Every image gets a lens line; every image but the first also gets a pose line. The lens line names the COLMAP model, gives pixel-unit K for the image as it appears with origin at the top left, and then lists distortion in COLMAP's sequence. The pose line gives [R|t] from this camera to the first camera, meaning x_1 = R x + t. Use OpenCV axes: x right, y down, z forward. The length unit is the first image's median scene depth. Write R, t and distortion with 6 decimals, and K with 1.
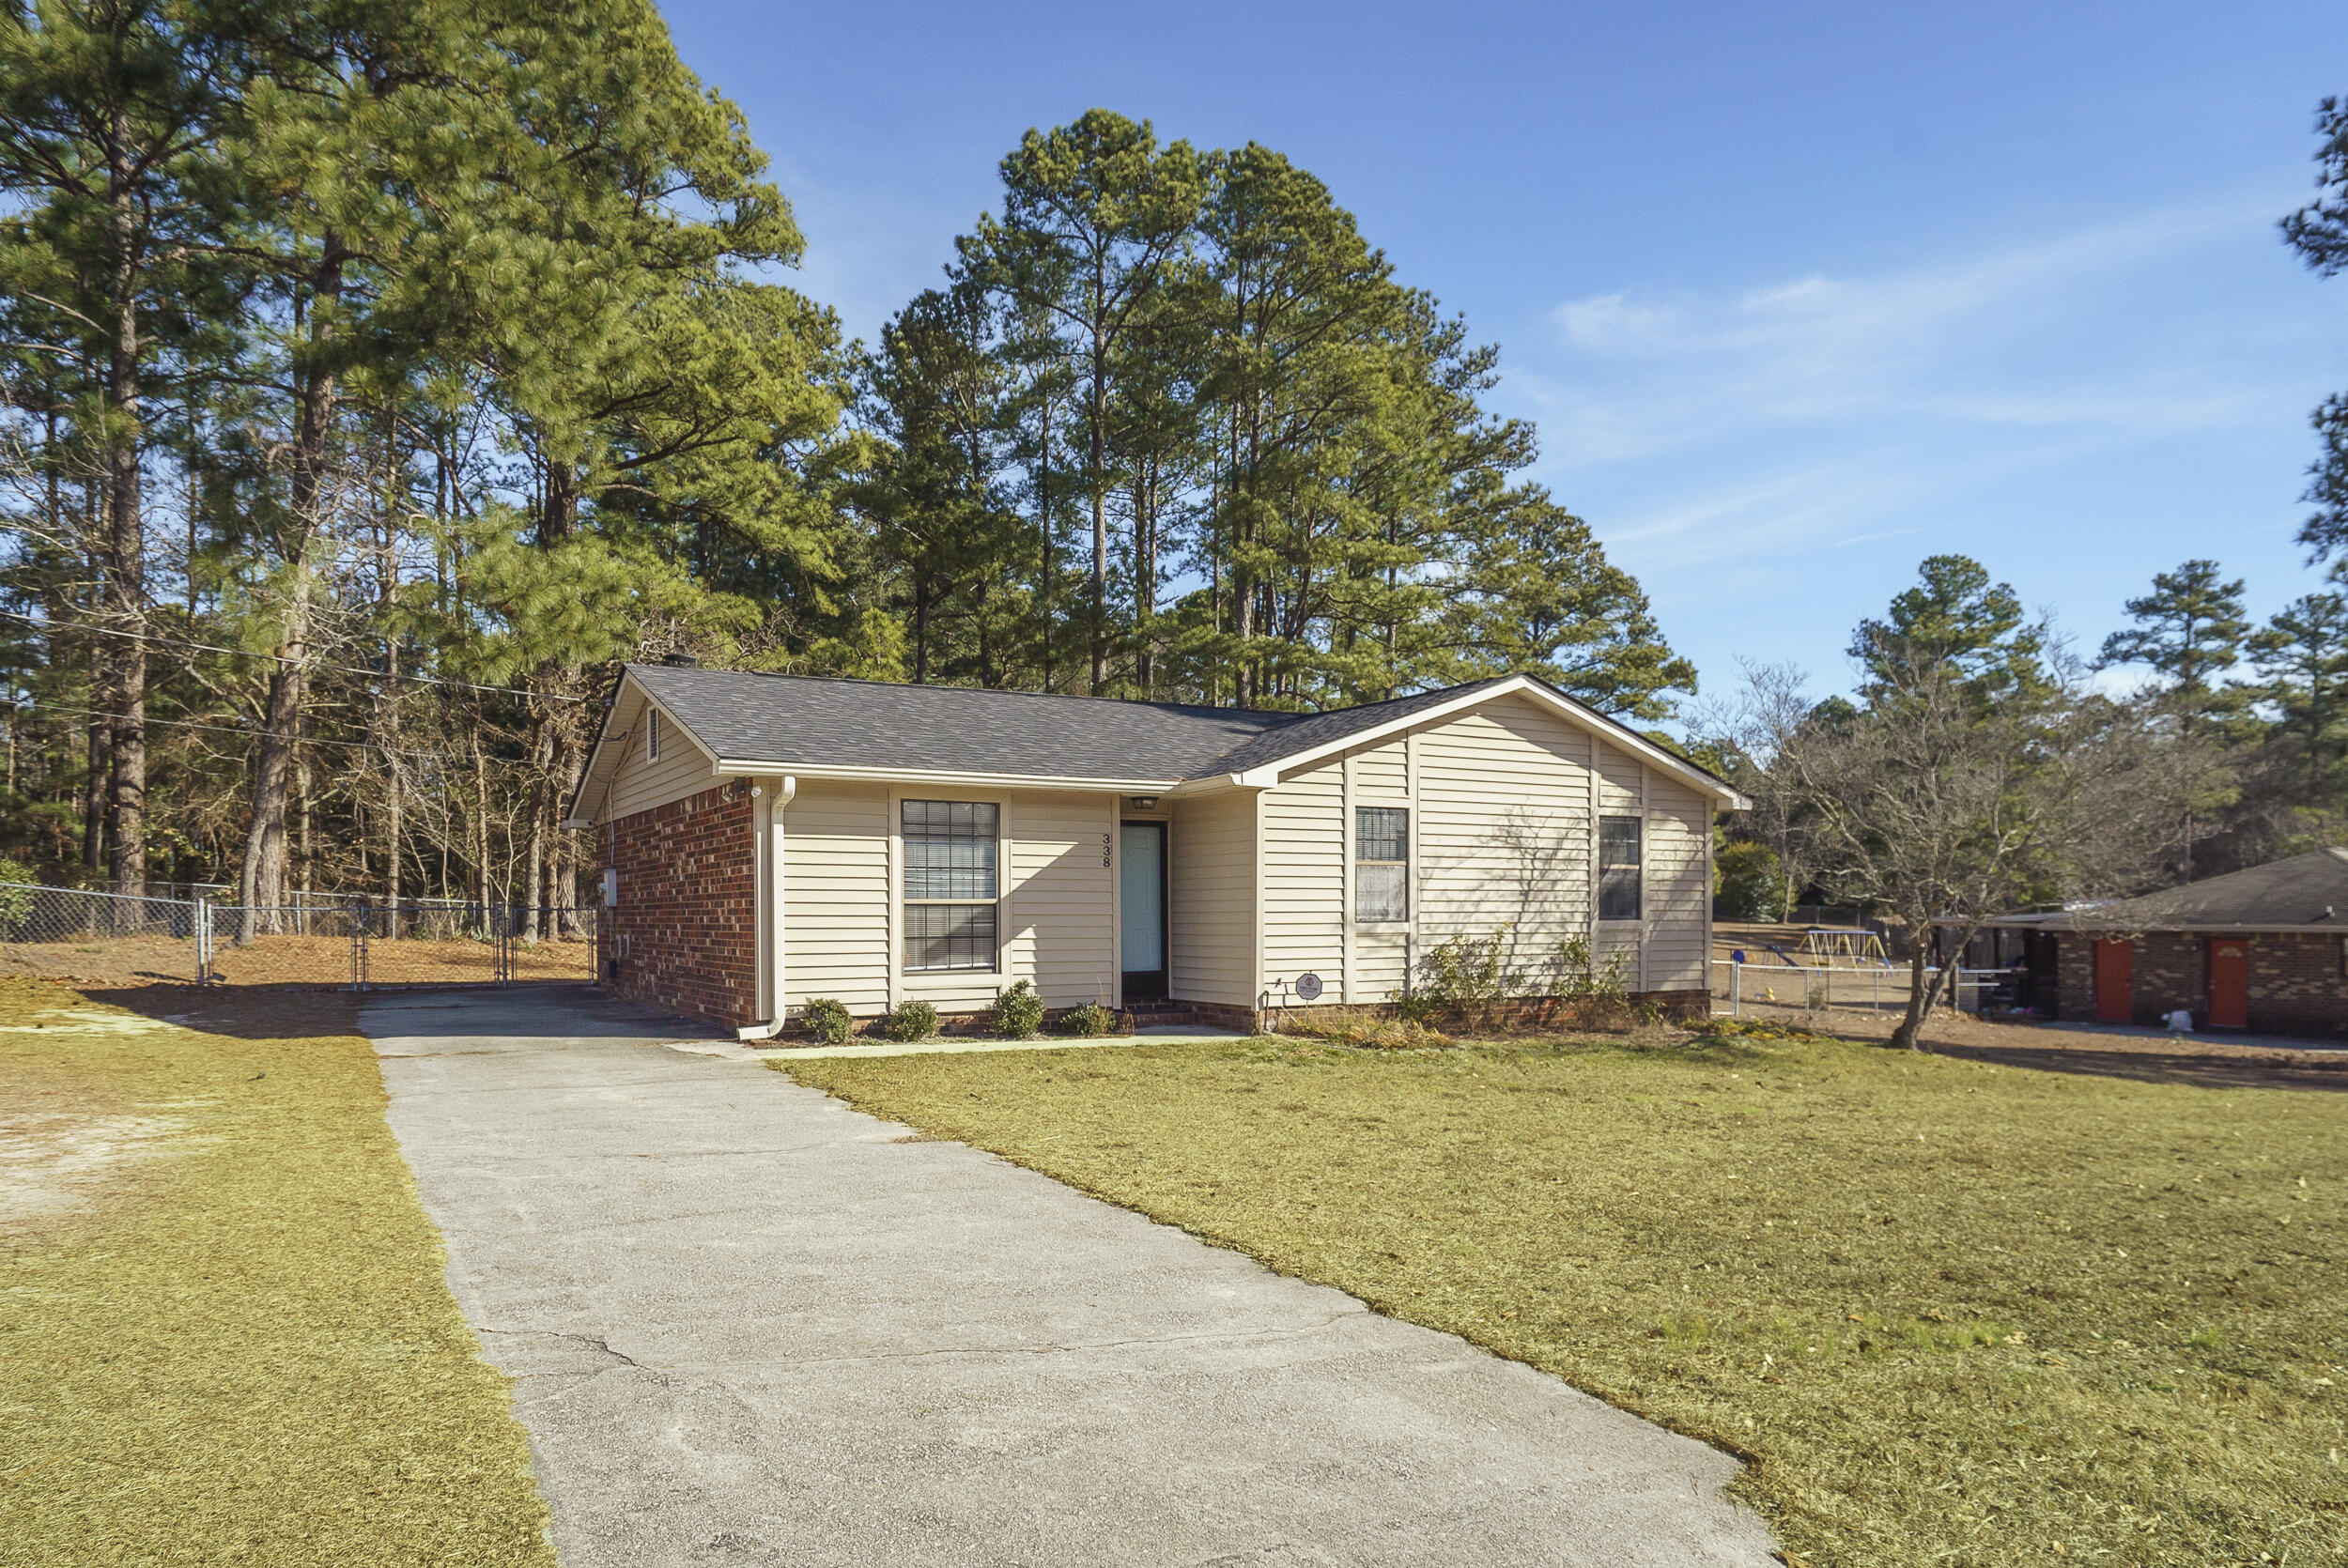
lens RADIAL K [[1367.4, 0, 1173.2], [0, 1367.4, 919.1], [0, 0, 1]] dist [0.002102, 0.000070]
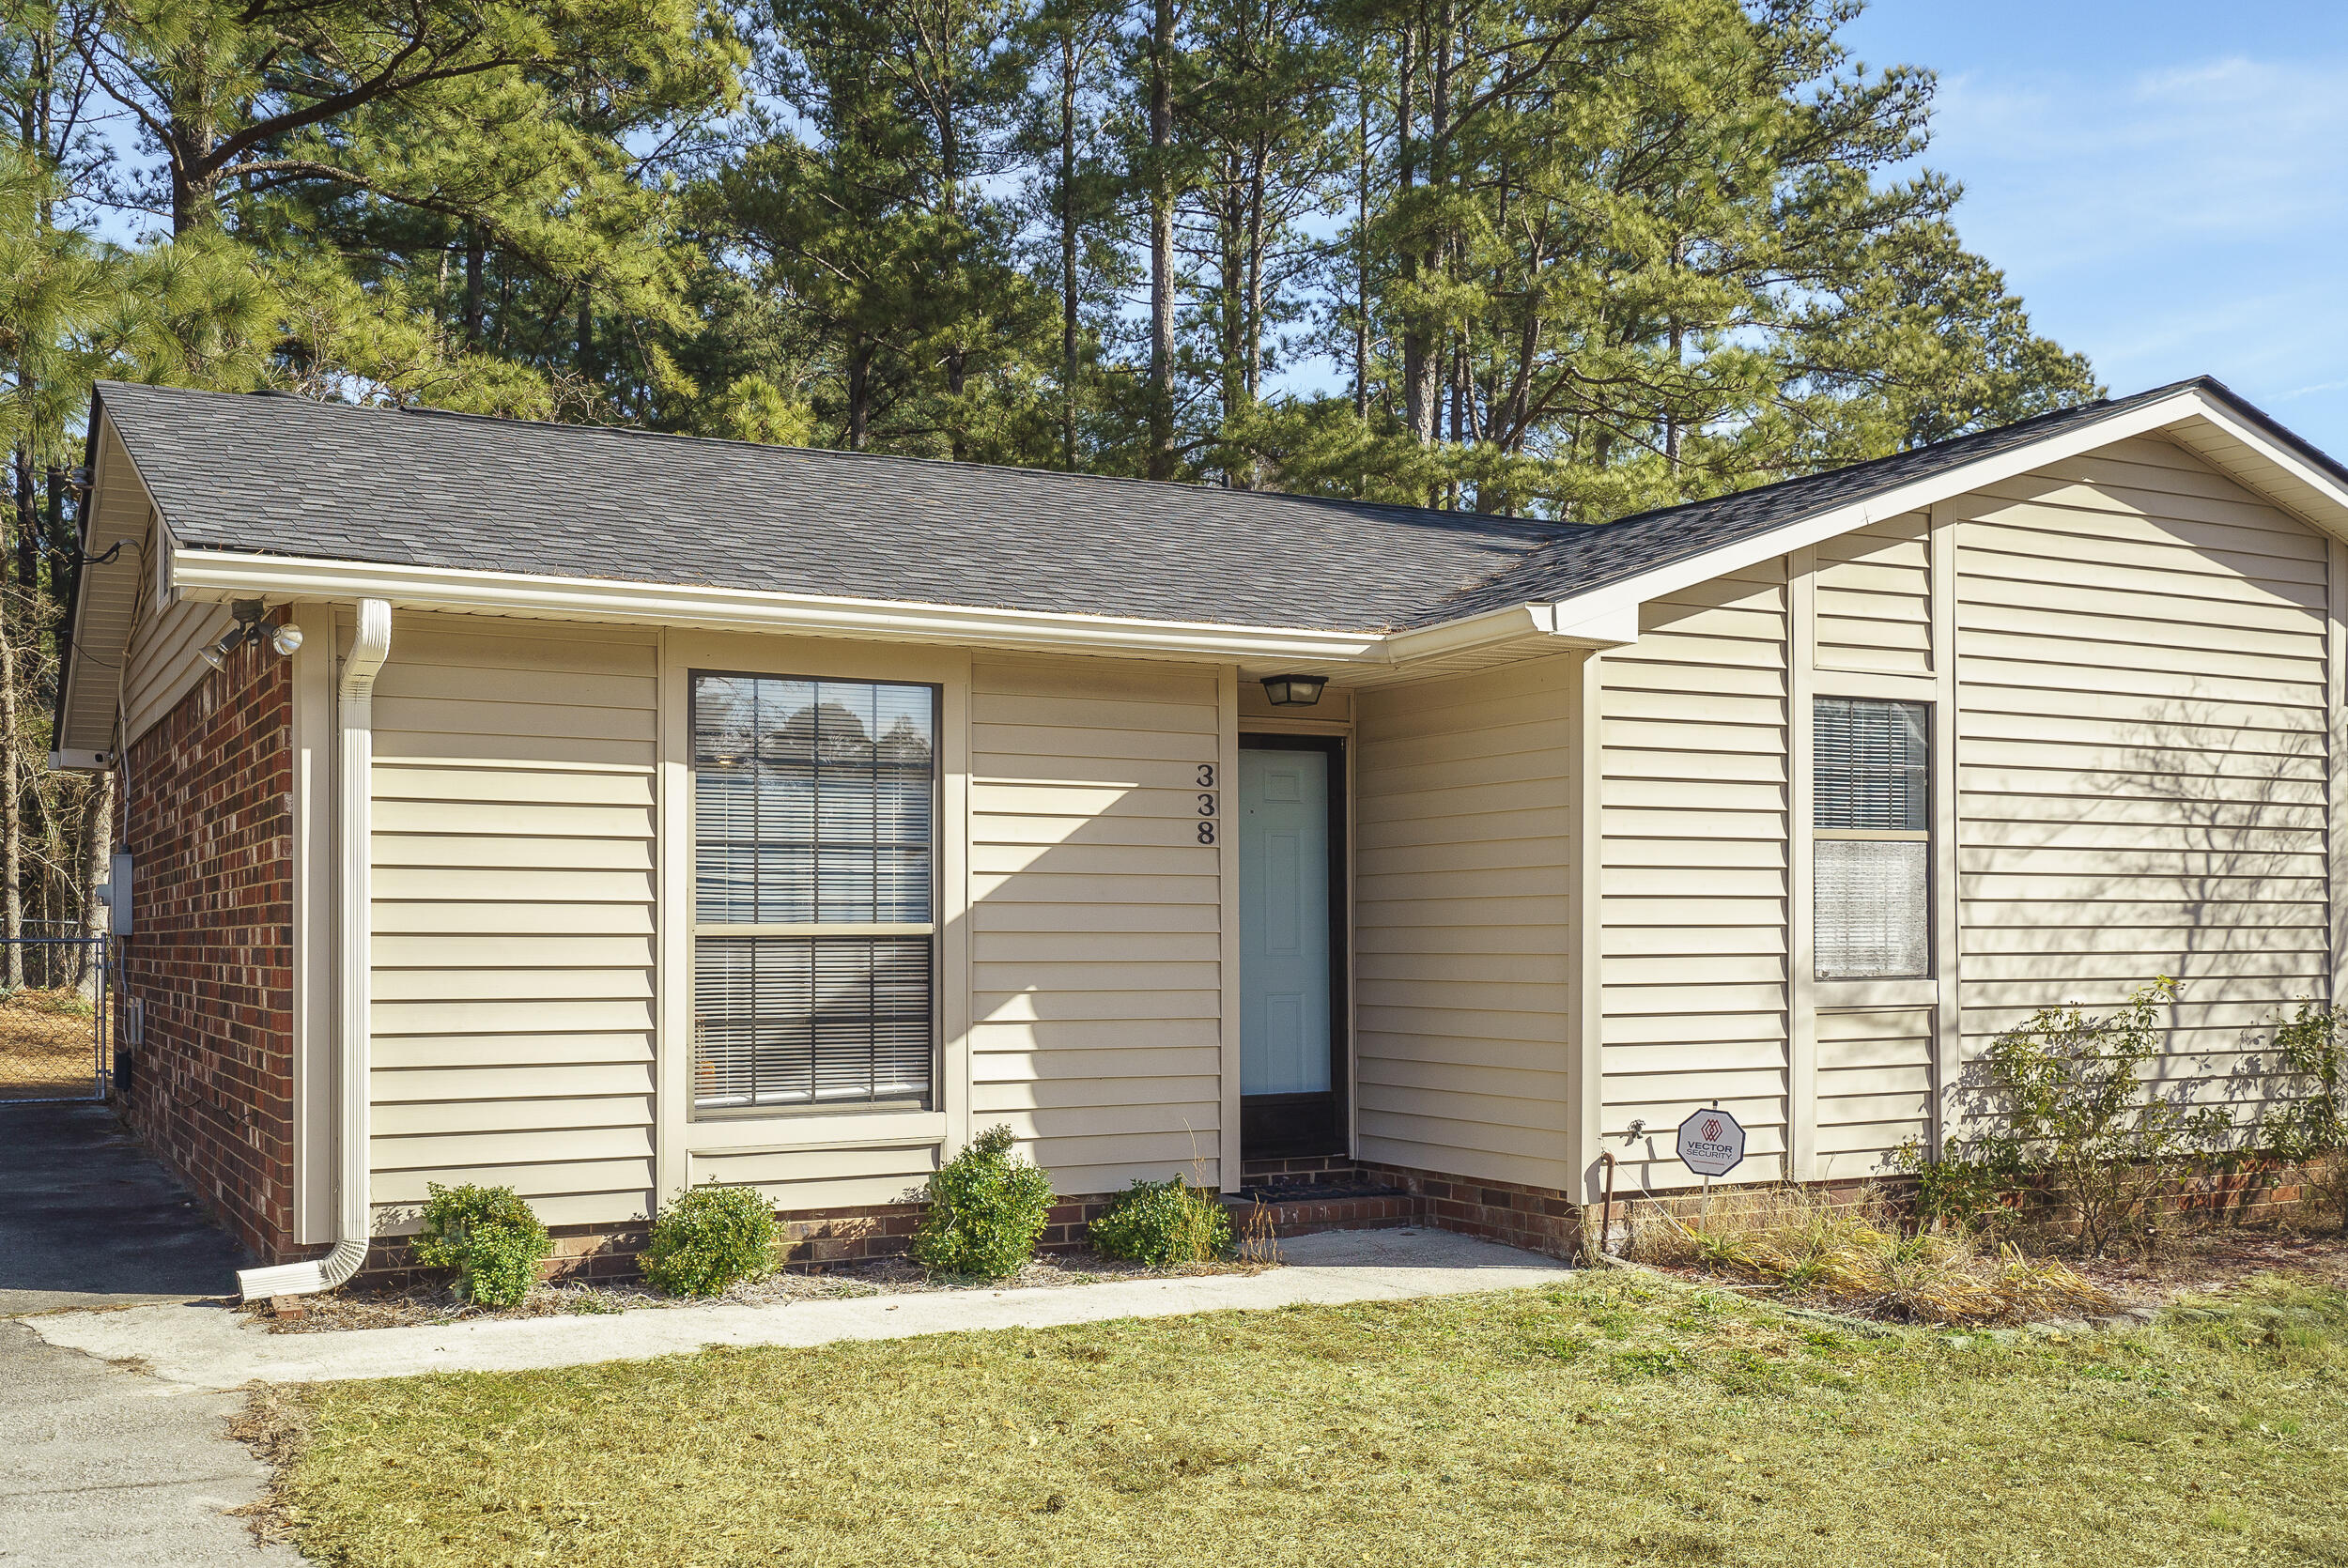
lens RADIAL K [[2321.4, 0, 1174.0], [0, 2321.4, 784.0], [0, 0, 1]] dist [0.010374, 0.006820]
pose [[0.998860, -0.002414, -0.047683, -0.023624], [-0.000930, 0.997548, -0.069978, -0.007015], [0.047735, 0.069943, 0.996408, 0.288238]]
